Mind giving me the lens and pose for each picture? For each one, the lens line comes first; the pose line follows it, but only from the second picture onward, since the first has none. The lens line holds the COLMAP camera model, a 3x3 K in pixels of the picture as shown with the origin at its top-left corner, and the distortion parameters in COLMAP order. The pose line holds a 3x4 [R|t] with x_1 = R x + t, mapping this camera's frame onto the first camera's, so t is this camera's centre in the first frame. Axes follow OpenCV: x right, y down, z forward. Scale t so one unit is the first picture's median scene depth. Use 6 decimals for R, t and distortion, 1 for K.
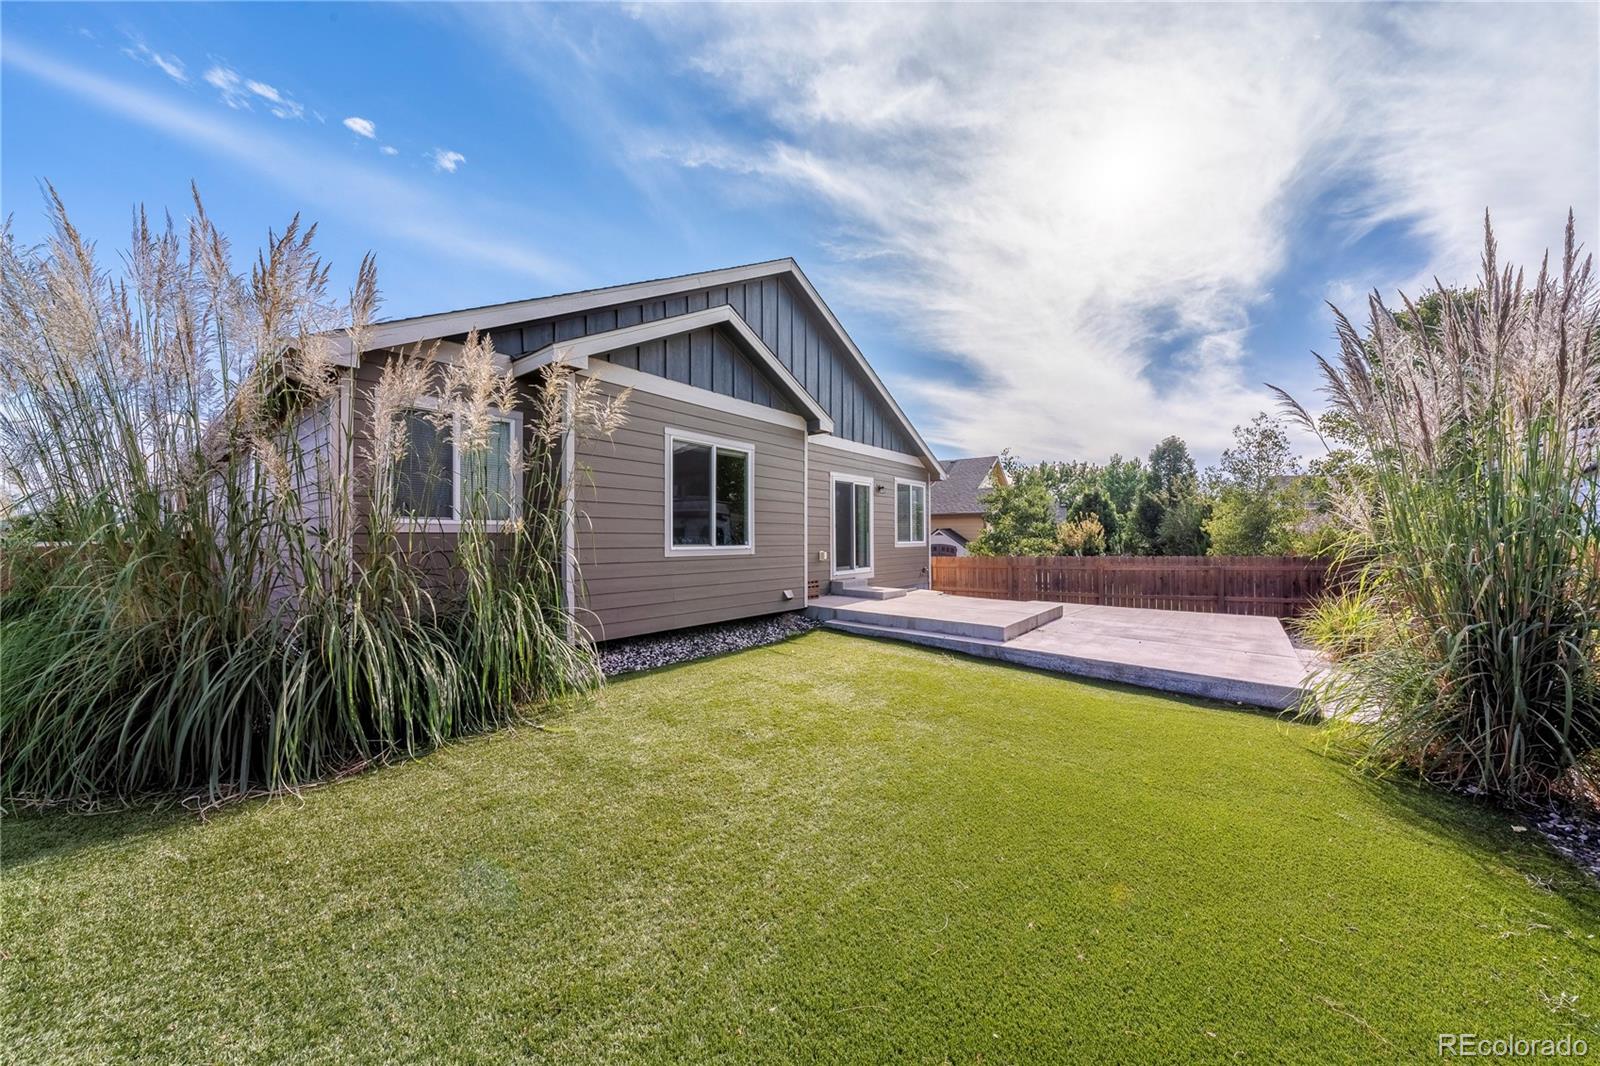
lens RADIAL K [[548.8, 0, 802.9], [0, 548.8, 524.7], [0, 0, 1]] dist [-0.002038, -0.000480]
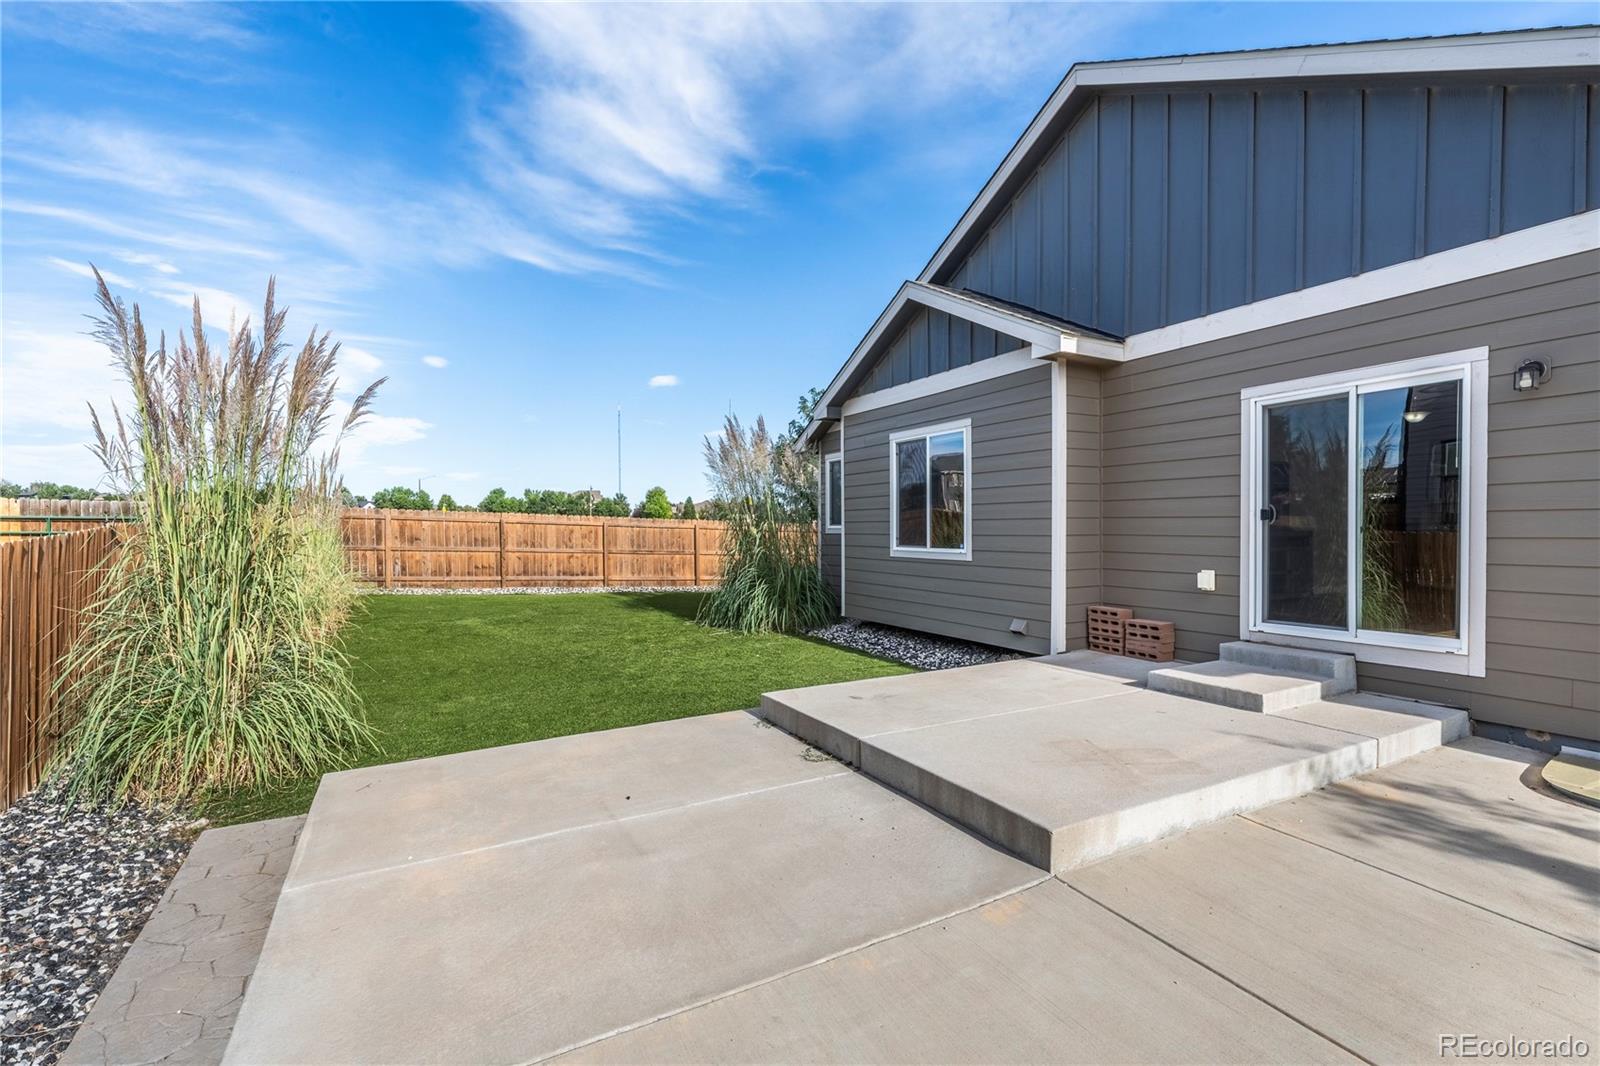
lens RADIAL K [[727.3, 0, 802.0], [0, 727.3, 529.2], [0, 0, 1]] dist [0.000108, 0.000018]
pose [[-0.394693, 0.003417, -0.918807, 0.143762], [0.027201, 0.999598, -0.007967, 0.001628], [0.918410, -0.028137, -0.394627, 0.181299]]
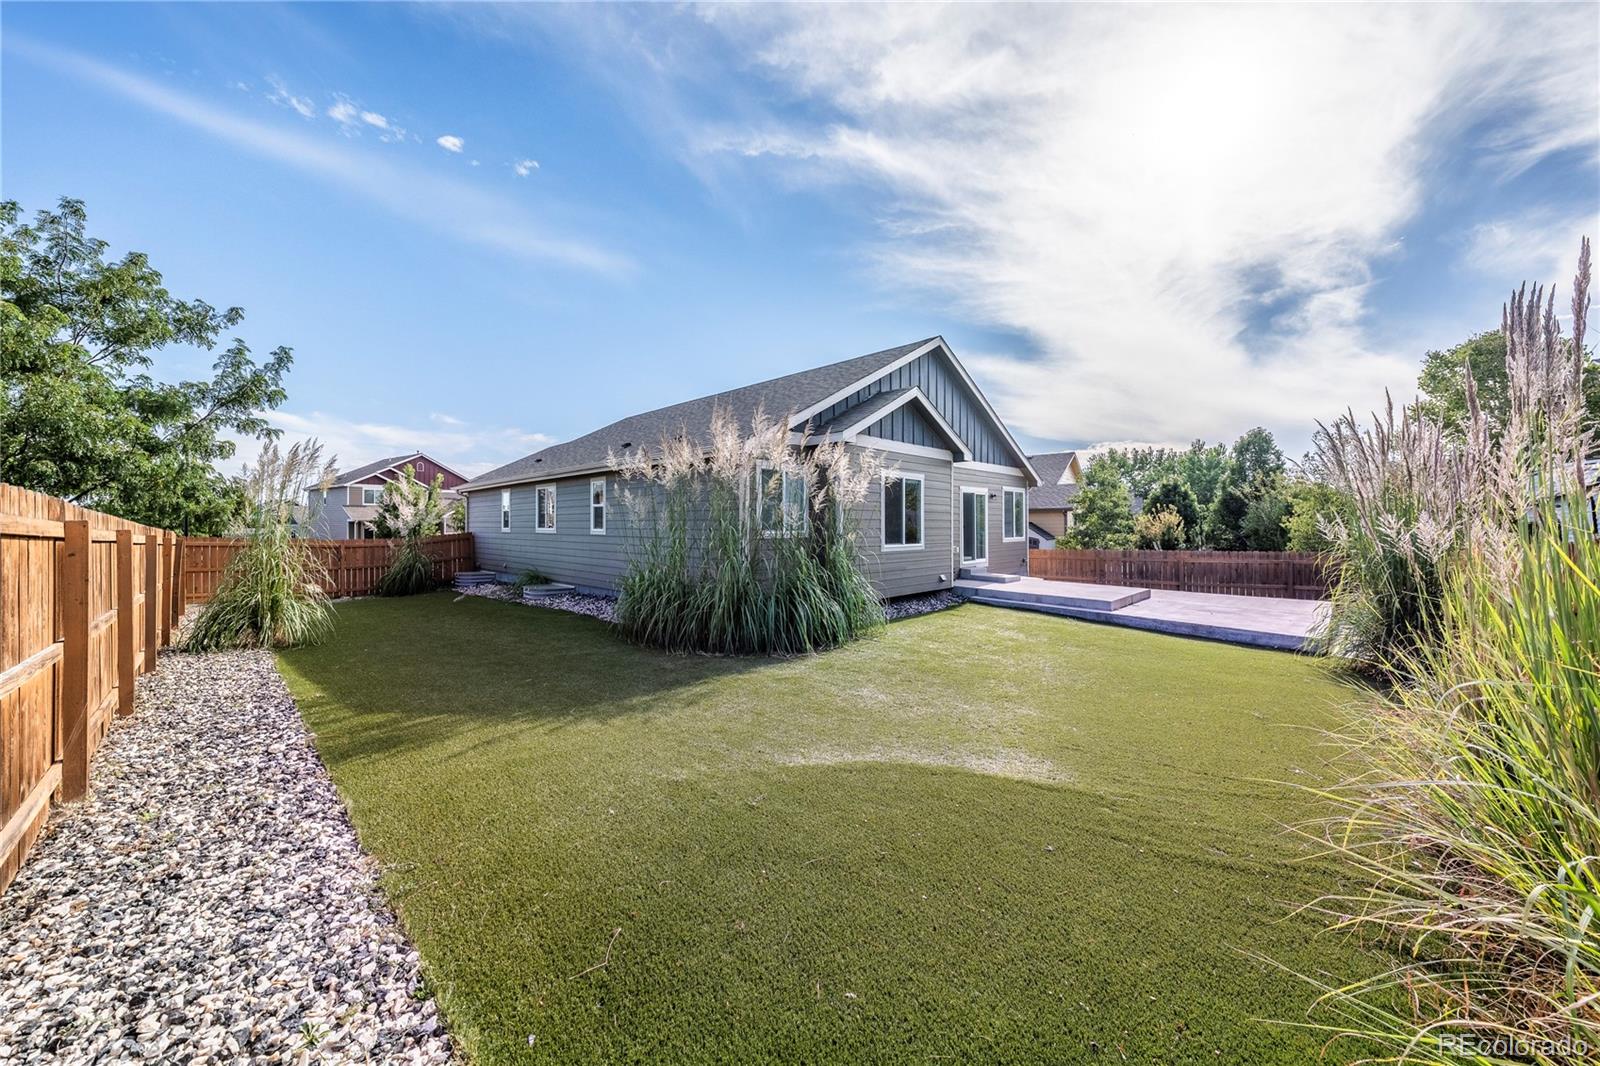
lens RADIAL K [[548.8, 0, 788.3], [0, 548.8, 533.8], [0, 0, 1]] dist [-0.002038, -0.000480]
pose [[0.992541, 0.005168, -0.121803, -0.041371], [-0.000136, 0.999148, 0.041281, -0.007547], [0.121913, -0.040957, 0.991695, -0.075454]]
